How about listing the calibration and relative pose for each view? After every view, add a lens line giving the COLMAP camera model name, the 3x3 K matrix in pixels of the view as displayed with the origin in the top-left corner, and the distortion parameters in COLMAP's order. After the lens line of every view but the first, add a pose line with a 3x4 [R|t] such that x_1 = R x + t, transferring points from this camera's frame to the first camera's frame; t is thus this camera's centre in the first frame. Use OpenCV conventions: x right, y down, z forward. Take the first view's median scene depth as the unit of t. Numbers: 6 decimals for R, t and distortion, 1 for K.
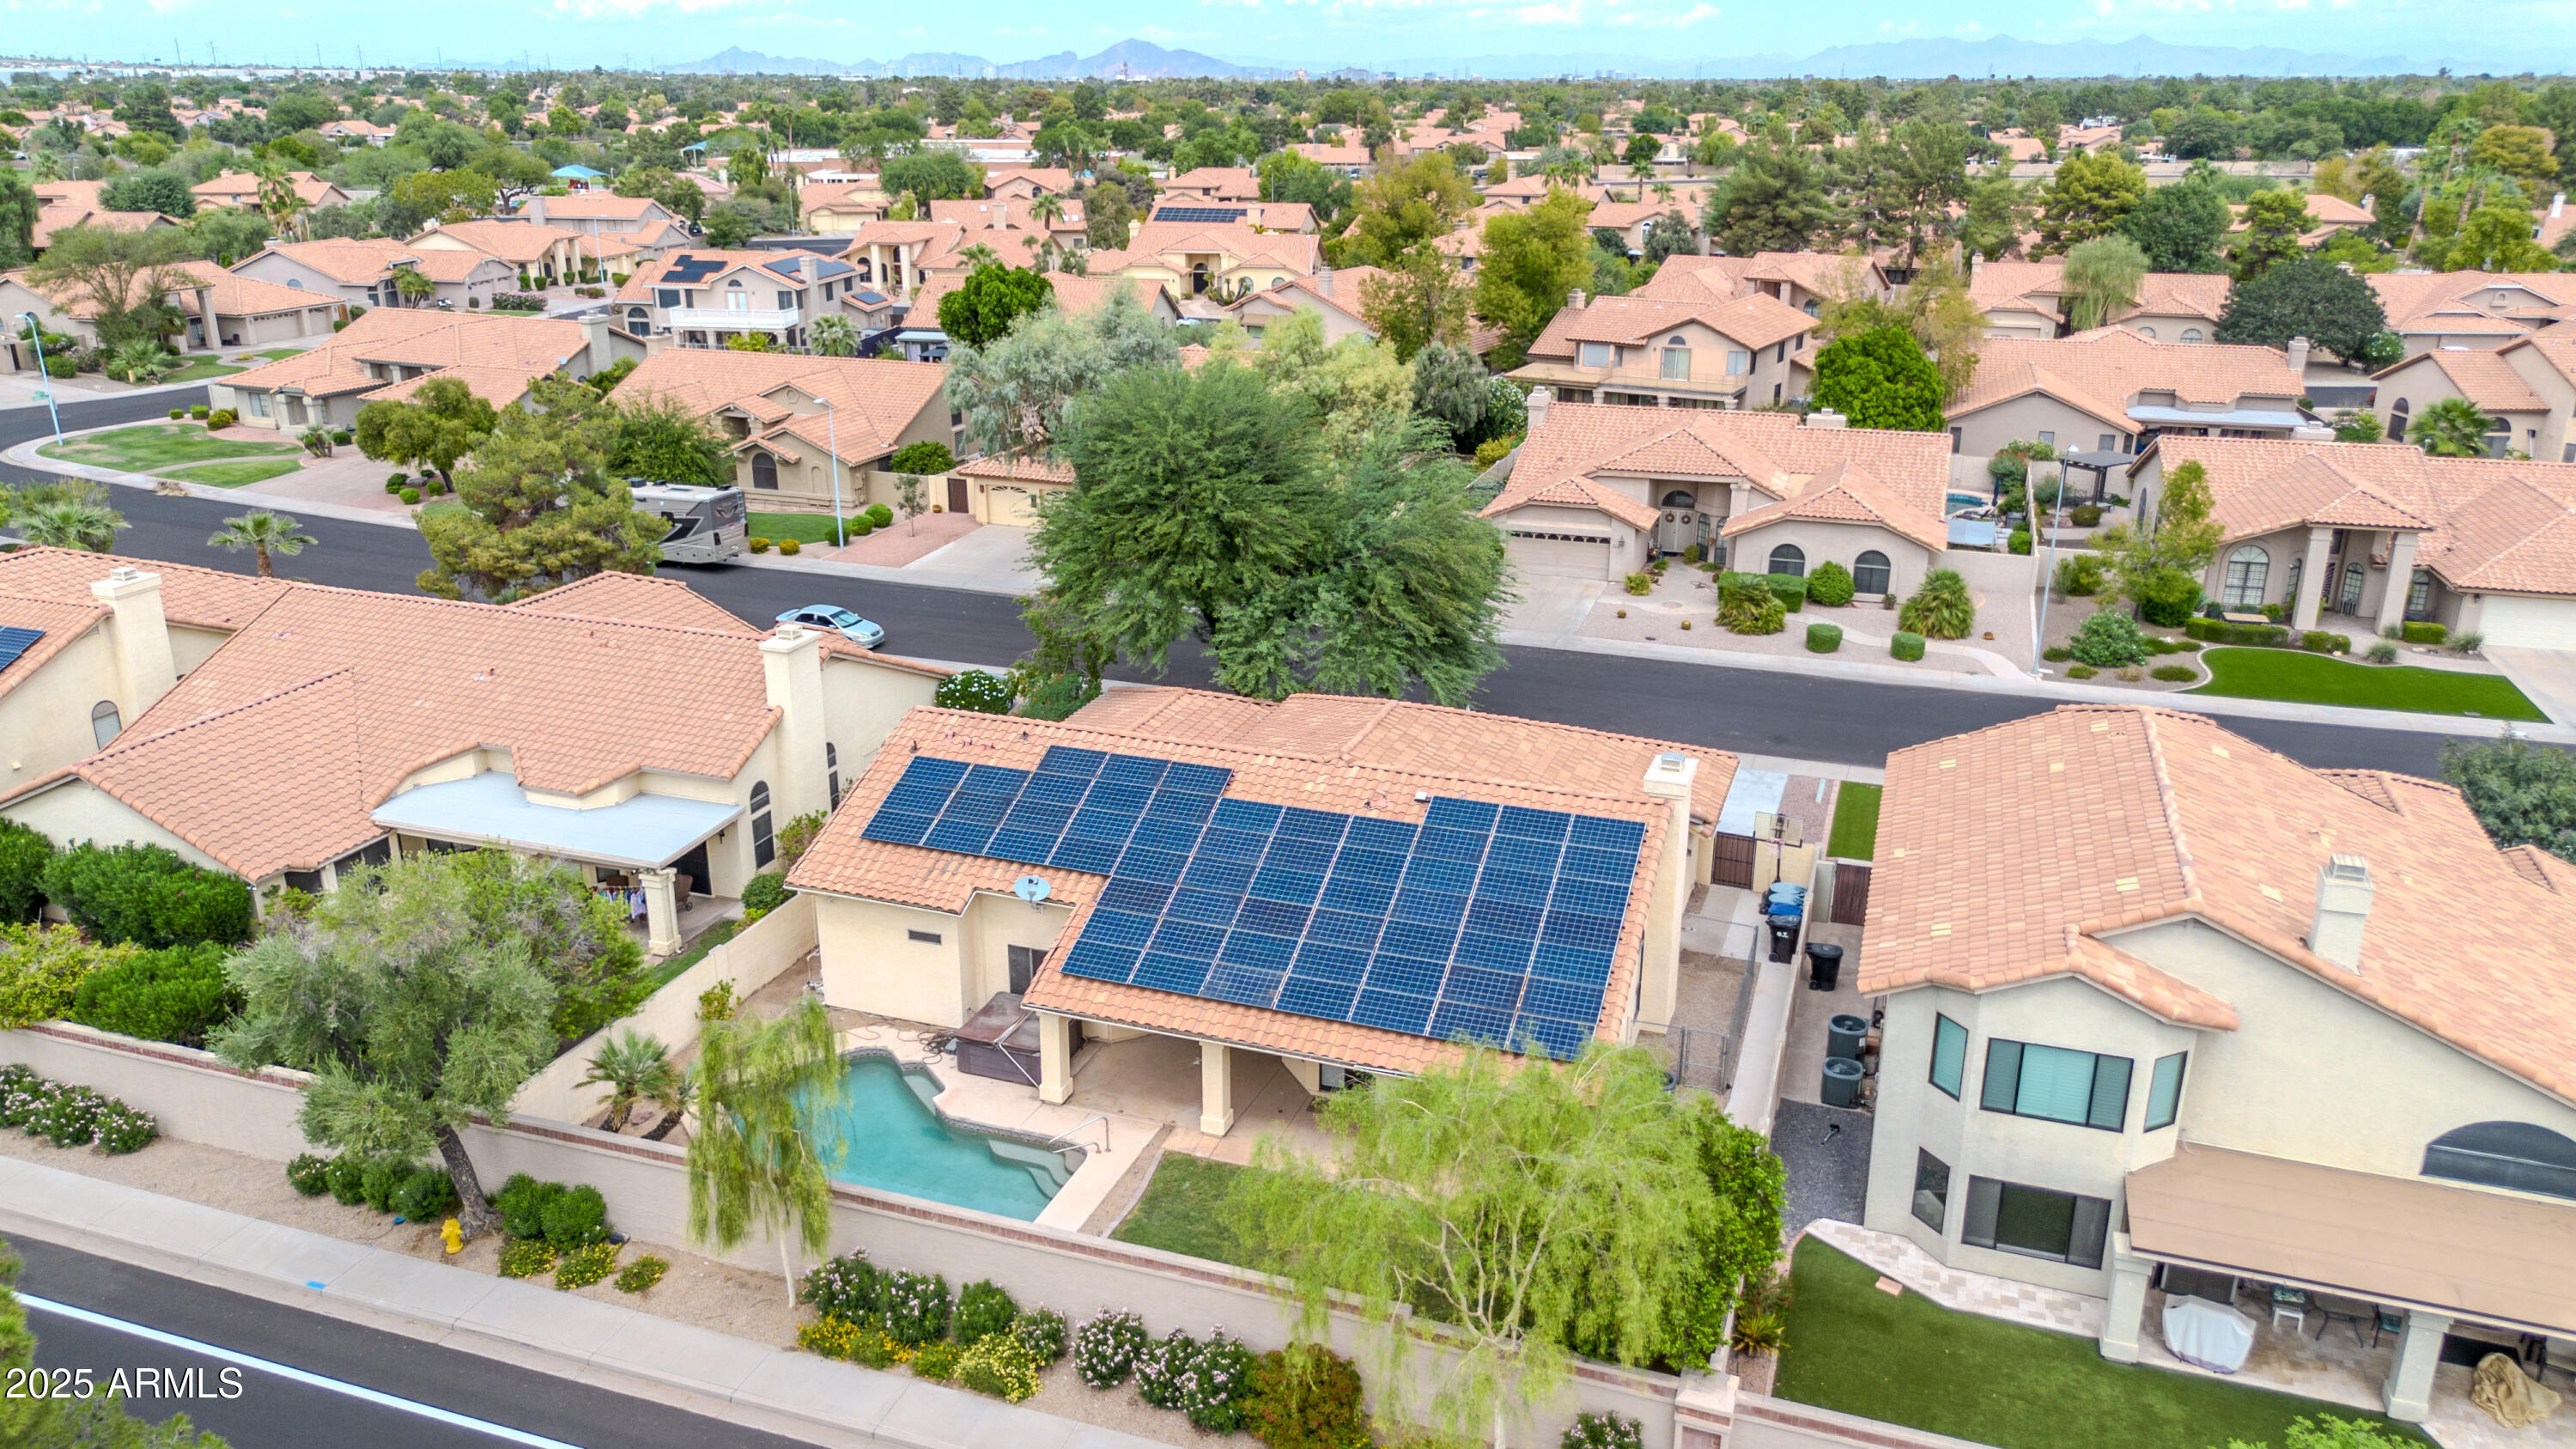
lens RADIAL K [[1835.8, 0, 1281.3], [0, 1835.8, 725.9], [0, 0, 1]] dist [0.052609, -0.048362]
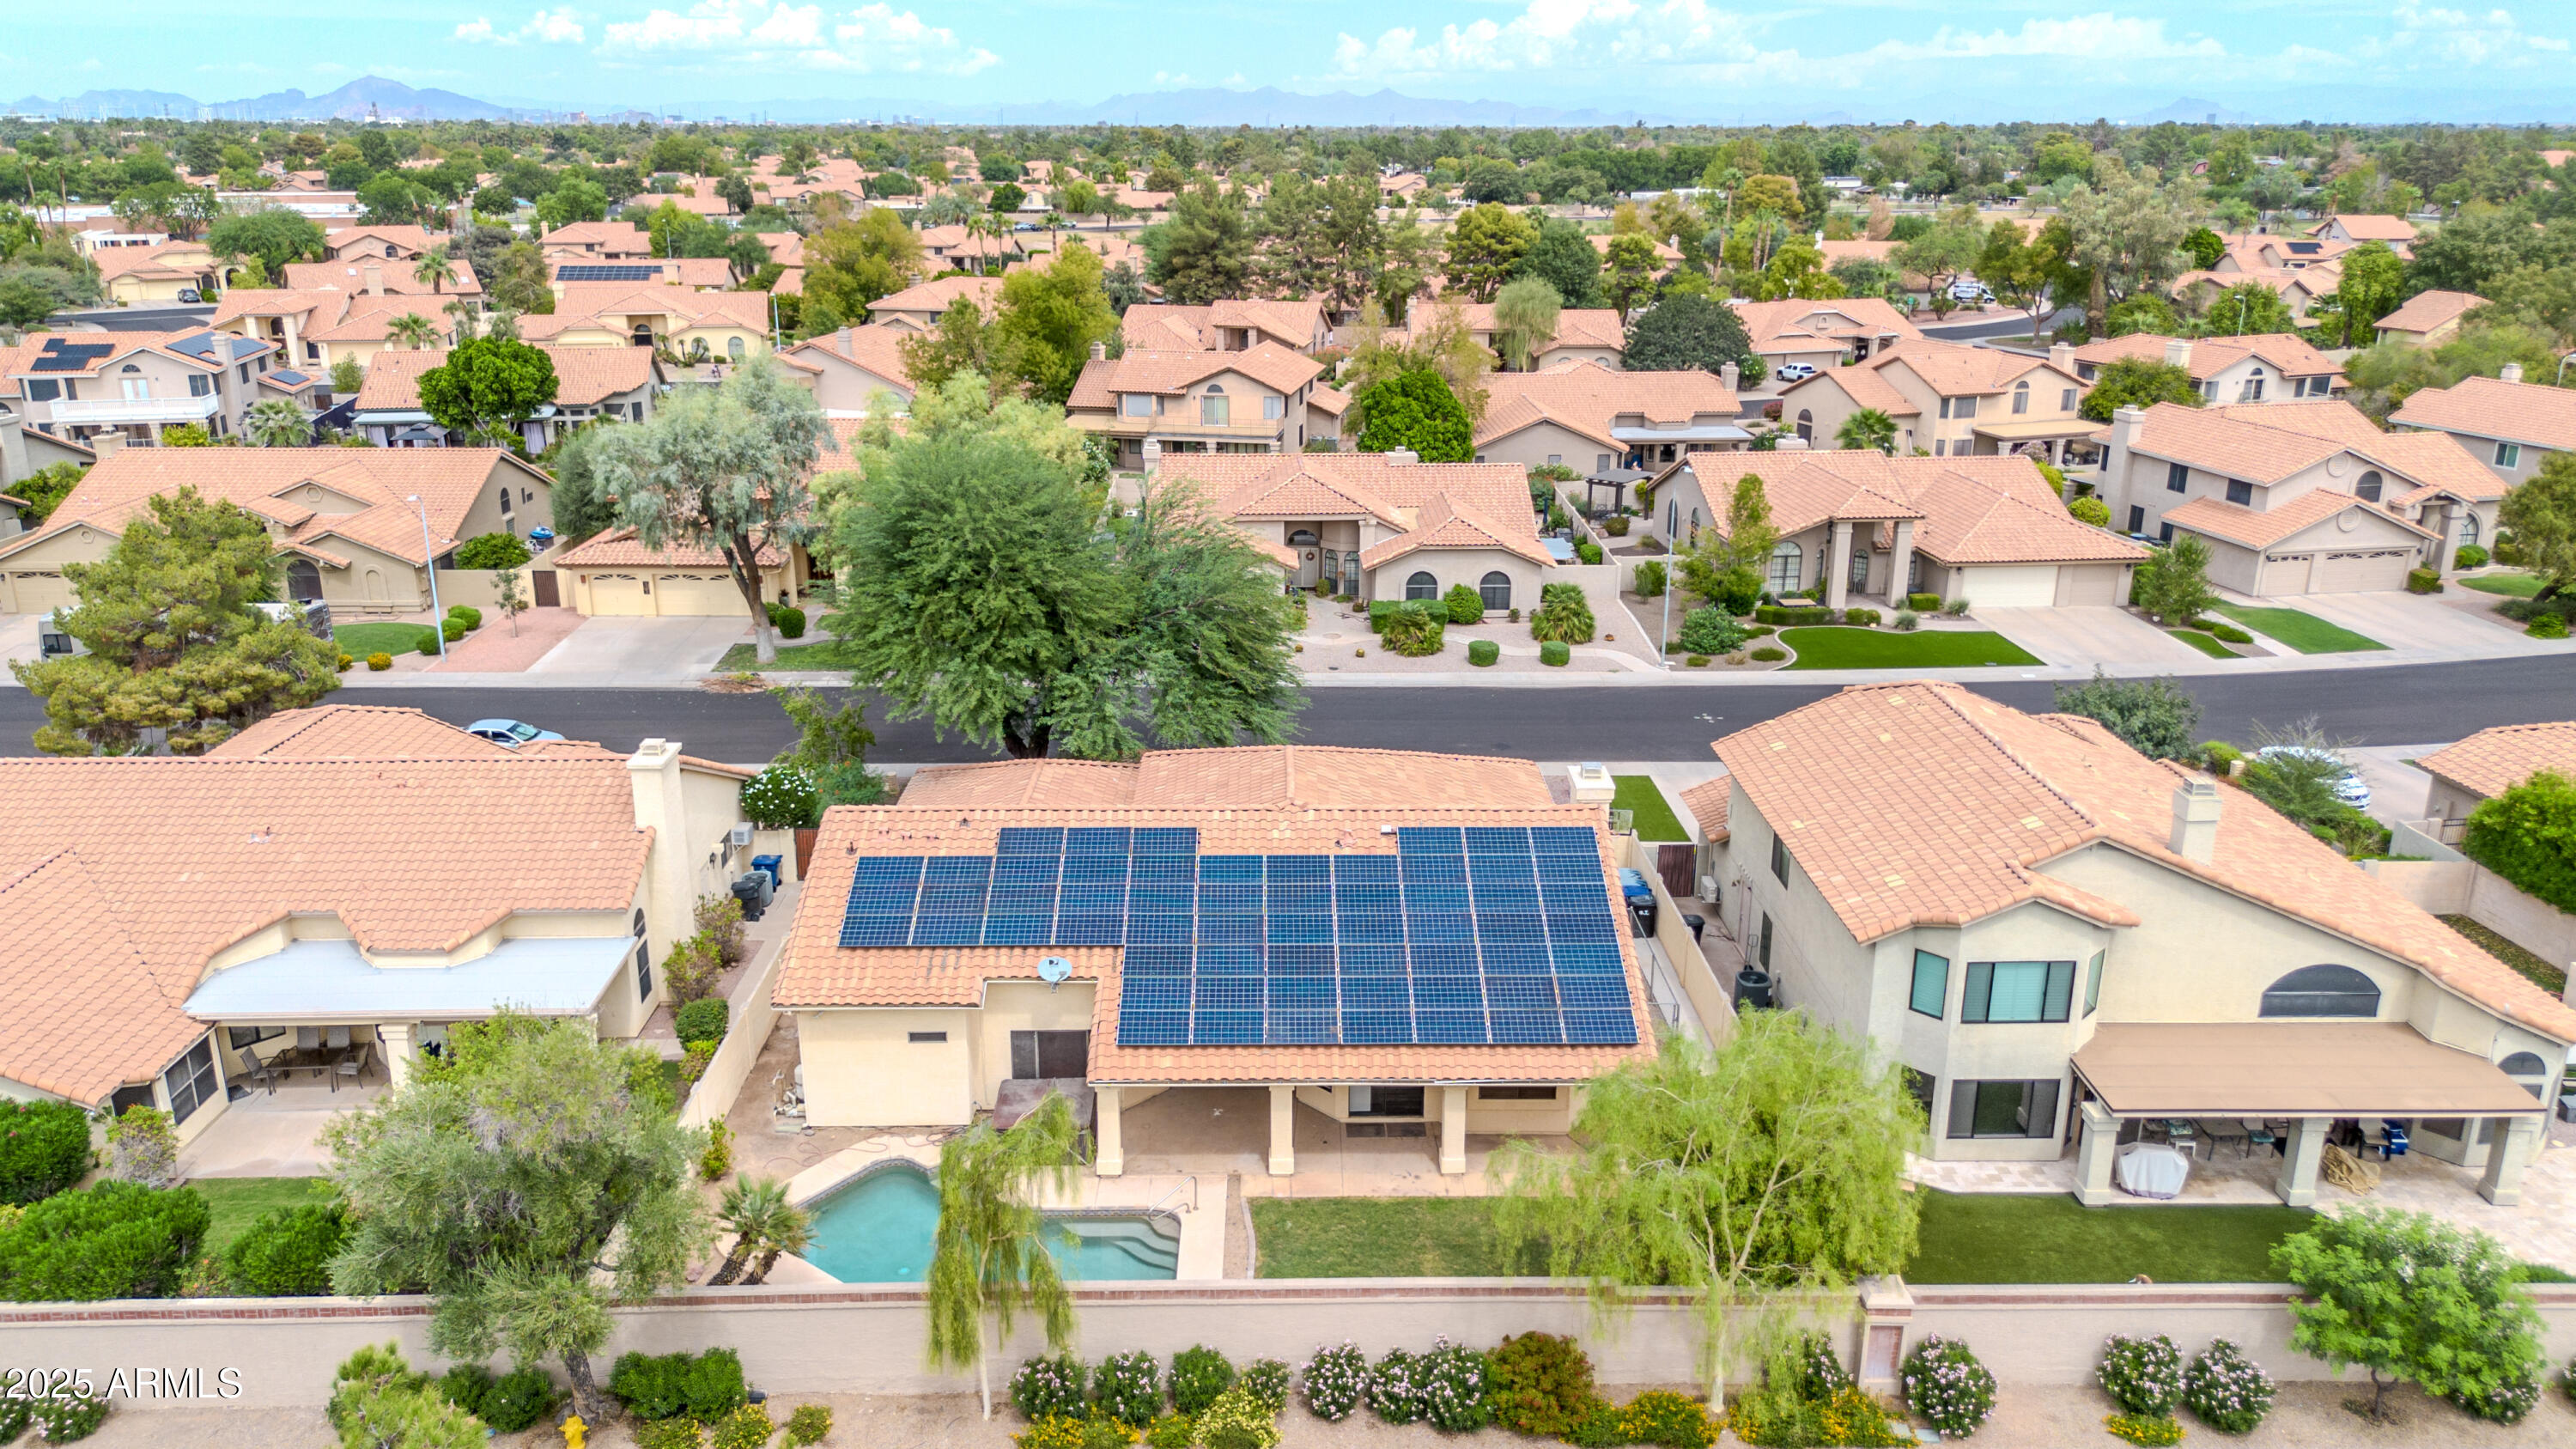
lens RADIAL K [[1835.8, 0, 1293.6], [0, 1835.8, 734.1], [0, 0, 1]] dist [0.052609, -0.048362]
pose [[0.936161, -0.109388, 0.334120, -0.250877], [0.115470, 0.993310, 0.001669, -0.019354], [-0.332067, 0.037018, 0.942529, 0.003022]]
